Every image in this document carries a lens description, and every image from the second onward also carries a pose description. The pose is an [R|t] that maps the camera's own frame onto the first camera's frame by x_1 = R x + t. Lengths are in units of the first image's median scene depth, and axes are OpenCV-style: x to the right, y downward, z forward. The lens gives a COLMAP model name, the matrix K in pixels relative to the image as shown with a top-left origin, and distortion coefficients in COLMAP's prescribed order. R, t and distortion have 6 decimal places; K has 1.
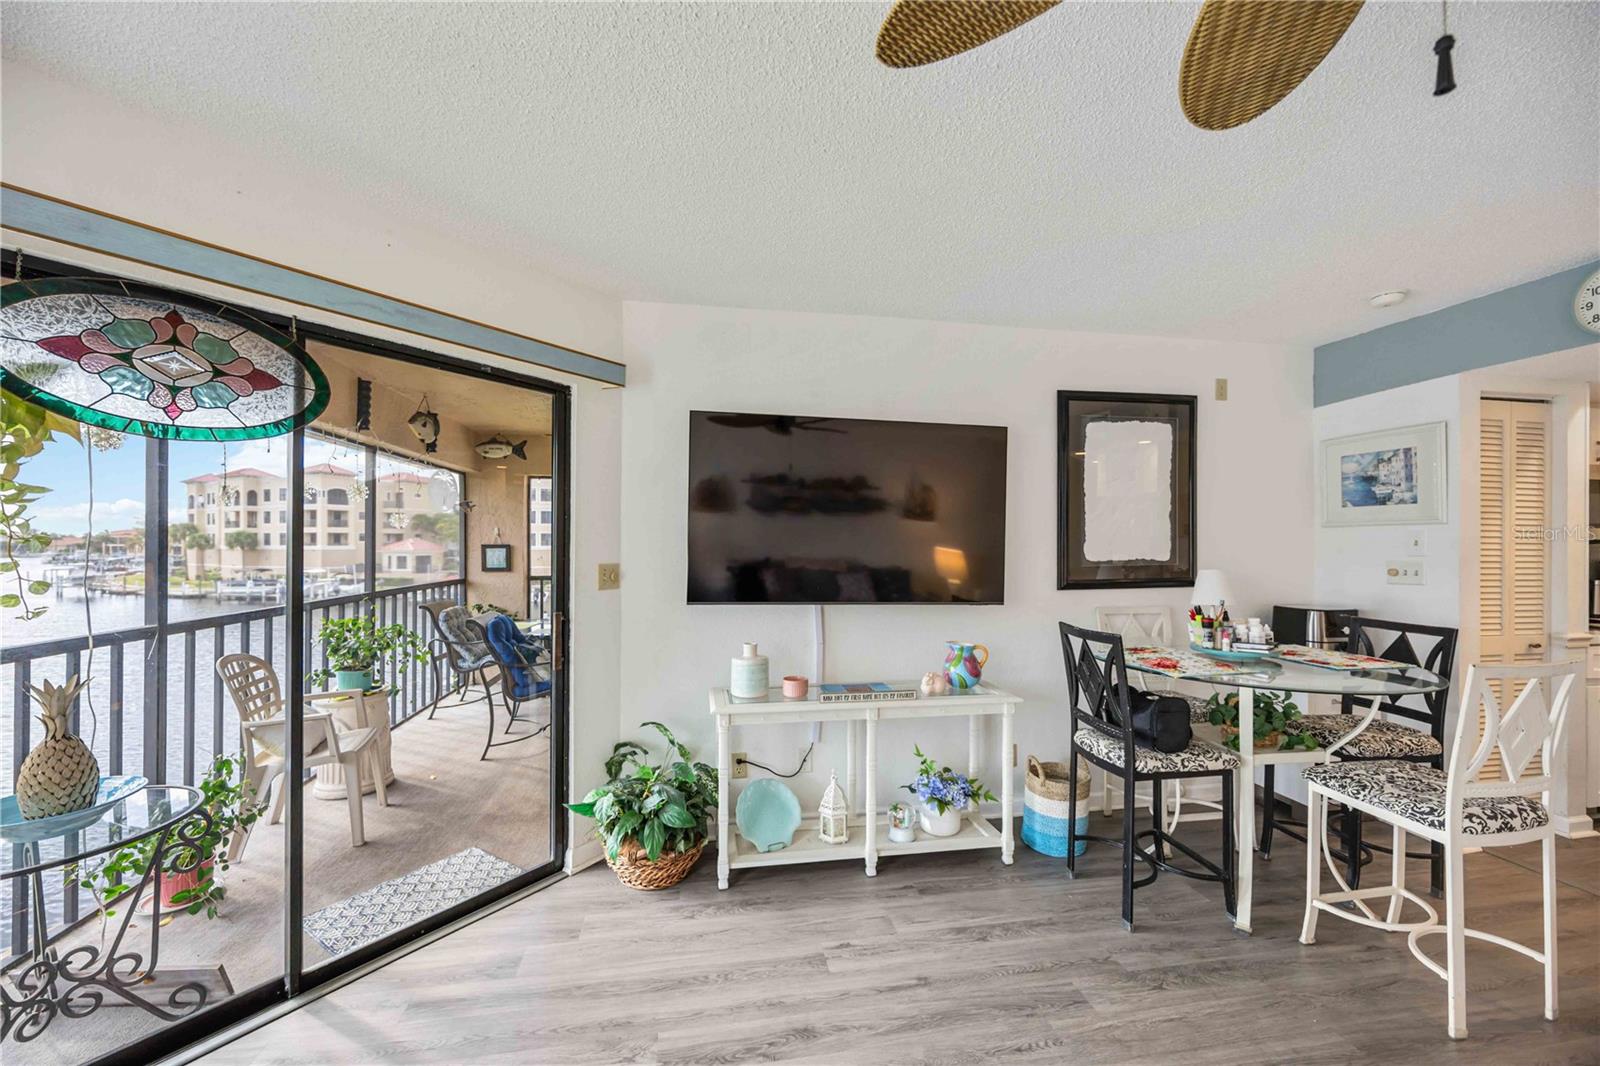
lens RADIAL K [[624.0, 0, 798.0], [0, 624.0, 544.1], [0, 0, 1]] dist [-0.001260, -0.001120]
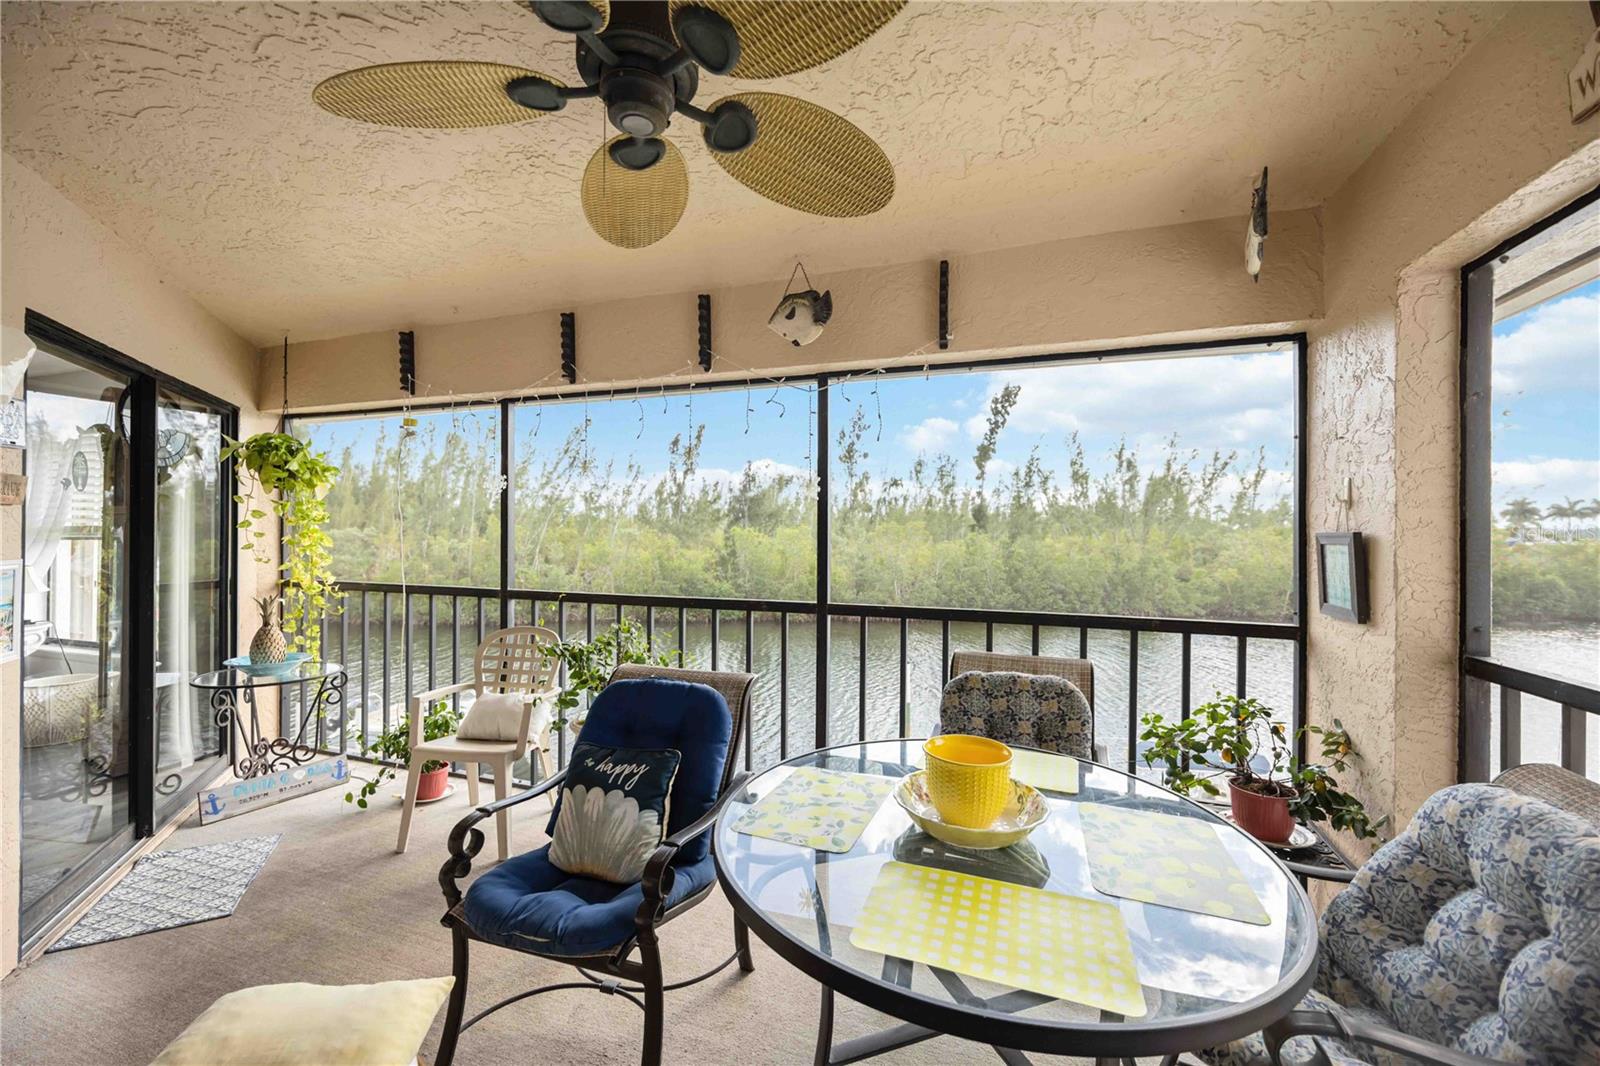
lens RADIAL K [[624.0, 0, 811.1], [0, 624.0, 527.4], [0, 0, 1]] dist [-0.001260, -0.001120]
pose [[-0.497509, -0.009875, -0.867403, -0.196500], [-0.008258, 0.999944, -0.006648, 0.006314], [0.867420, 0.003855, -0.497563, 2.160287]]
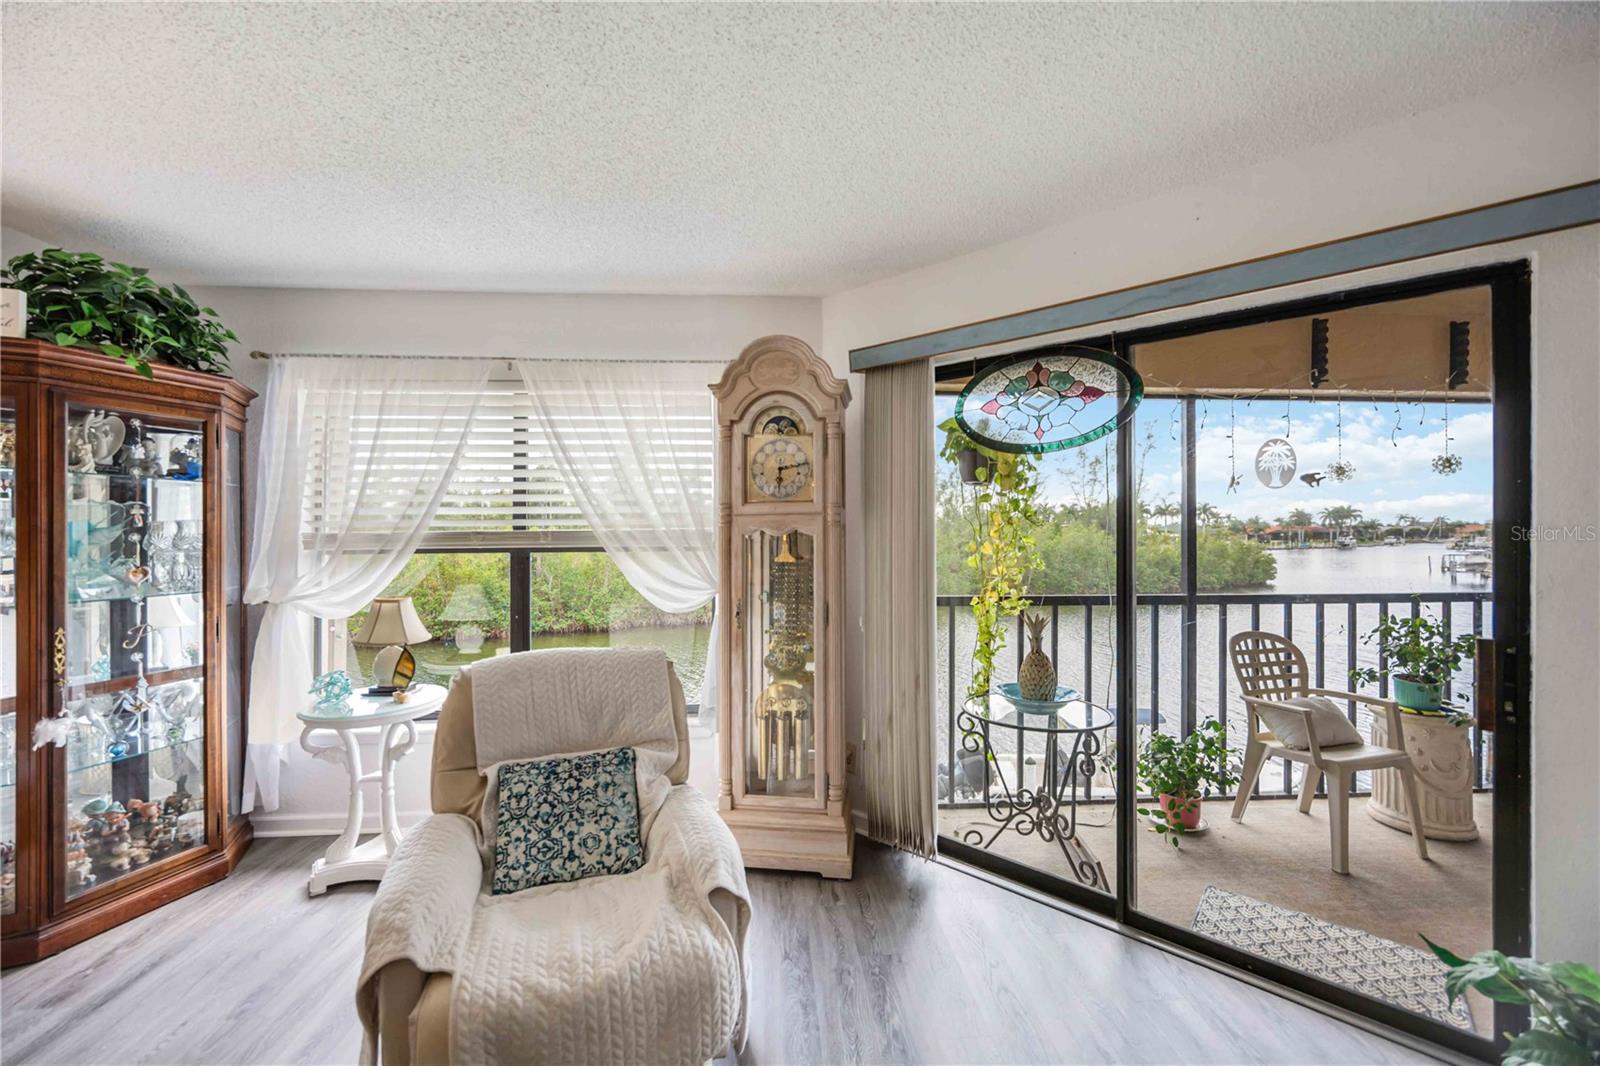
lens RADIAL K [[624.0, 0, 796.0], [0, 624.0, 526.1], [0, 0, 1]] dist [-0.001260, -0.001120]
pose [[-0.116791, -0.008330, -0.993122, 0.281881], [0.000391, 0.999964, -0.008433, 0.004569], [0.993156, -0.001373, -0.116784, 0.373398]]
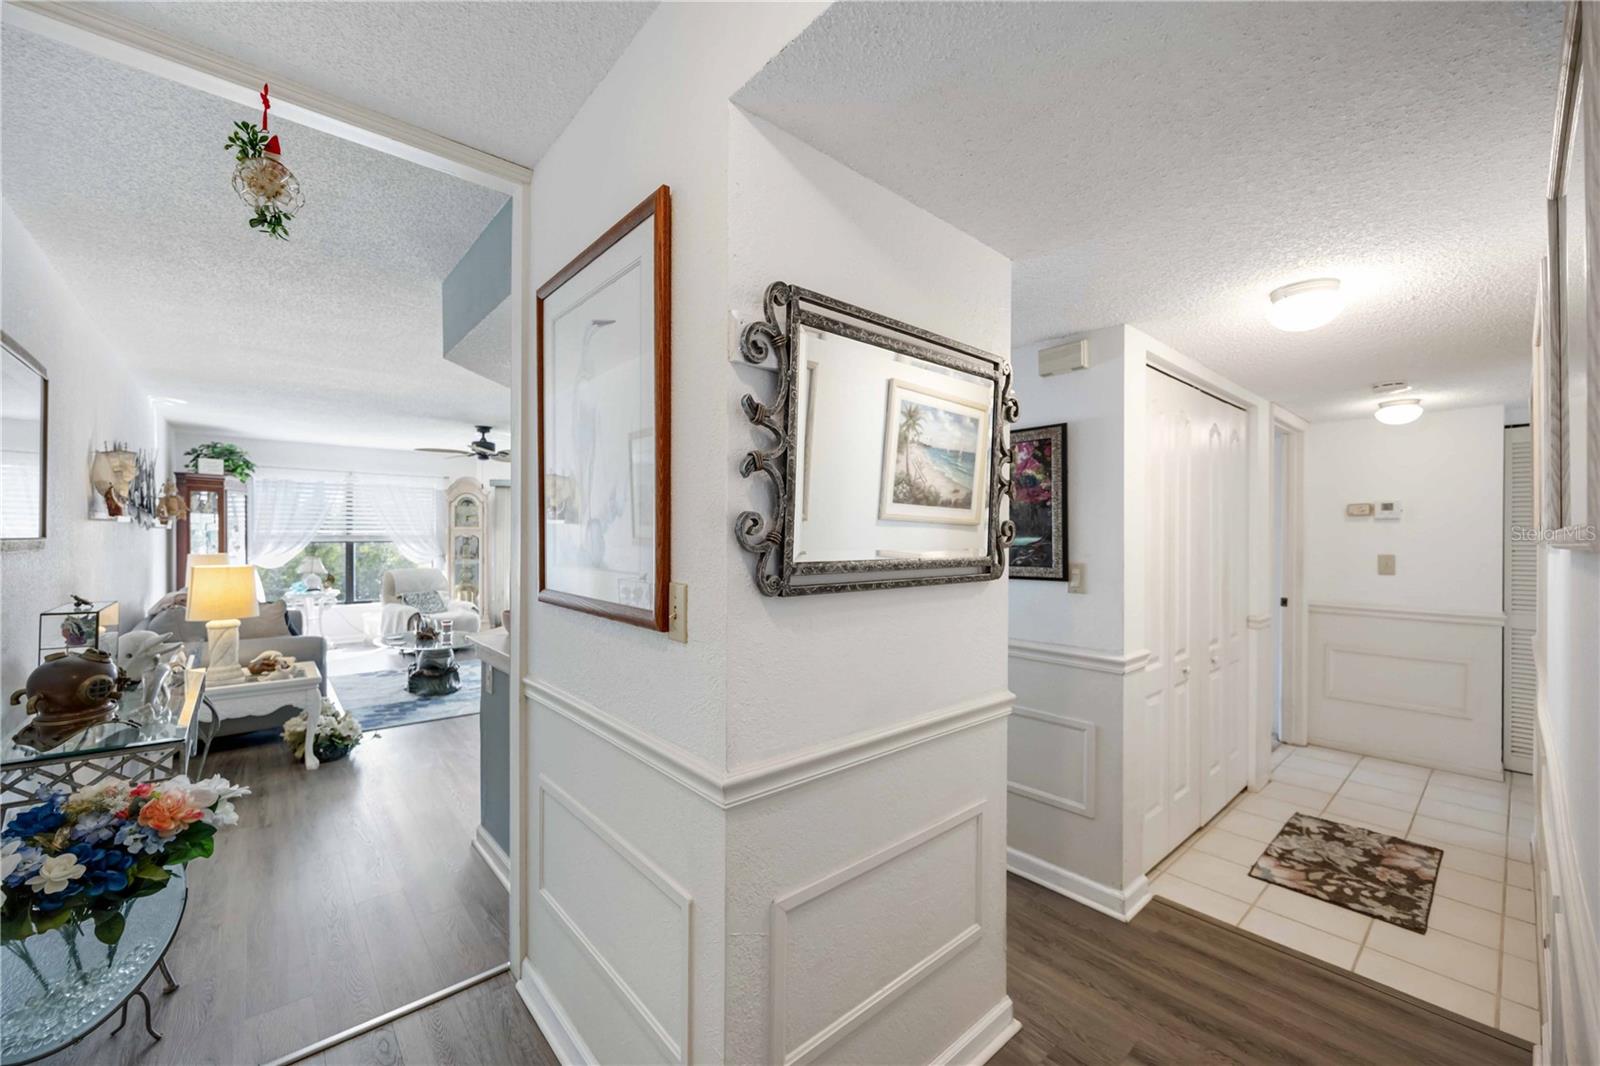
lens RADIAL K [[624.0, 0, 806.4], [0, 624.0, 528.7], [0, 0, 1]] dist [-0.001260, -0.001120]
pose [[0.533952, -0.009752, -0.845458, 2.869285], [-0.005224, 0.999876, -0.014832, 0.008197], [0.845498, 0.012336, 0.533835, 0.012274]]
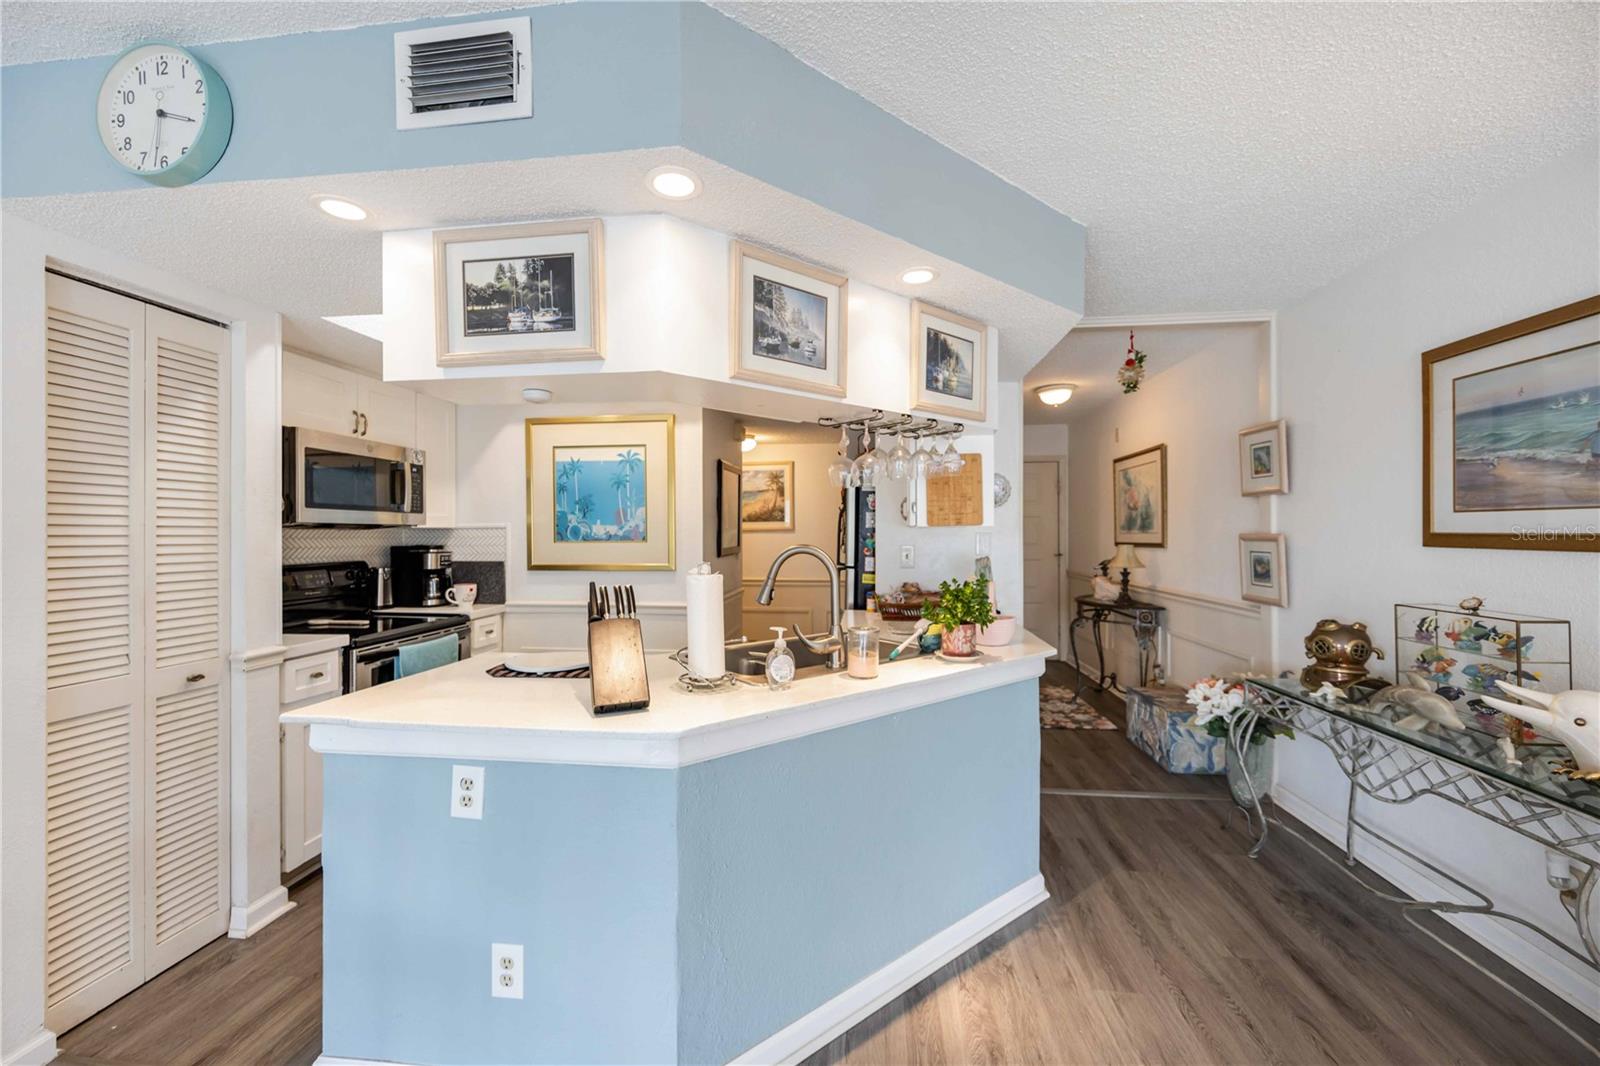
lens RADIAL K [[624.0, 0, 794.8], [0, 624.0, 530.9], [0, 0, 1]] dist [-0.001260, -0.001120]
pose [[0.289428, -0.000742, 0.957199, 0.787488], [0.003070, 0.999995, -0.000153, 0.006638], [-0.957195, 0.002983, 0.289429, 0.192038]]
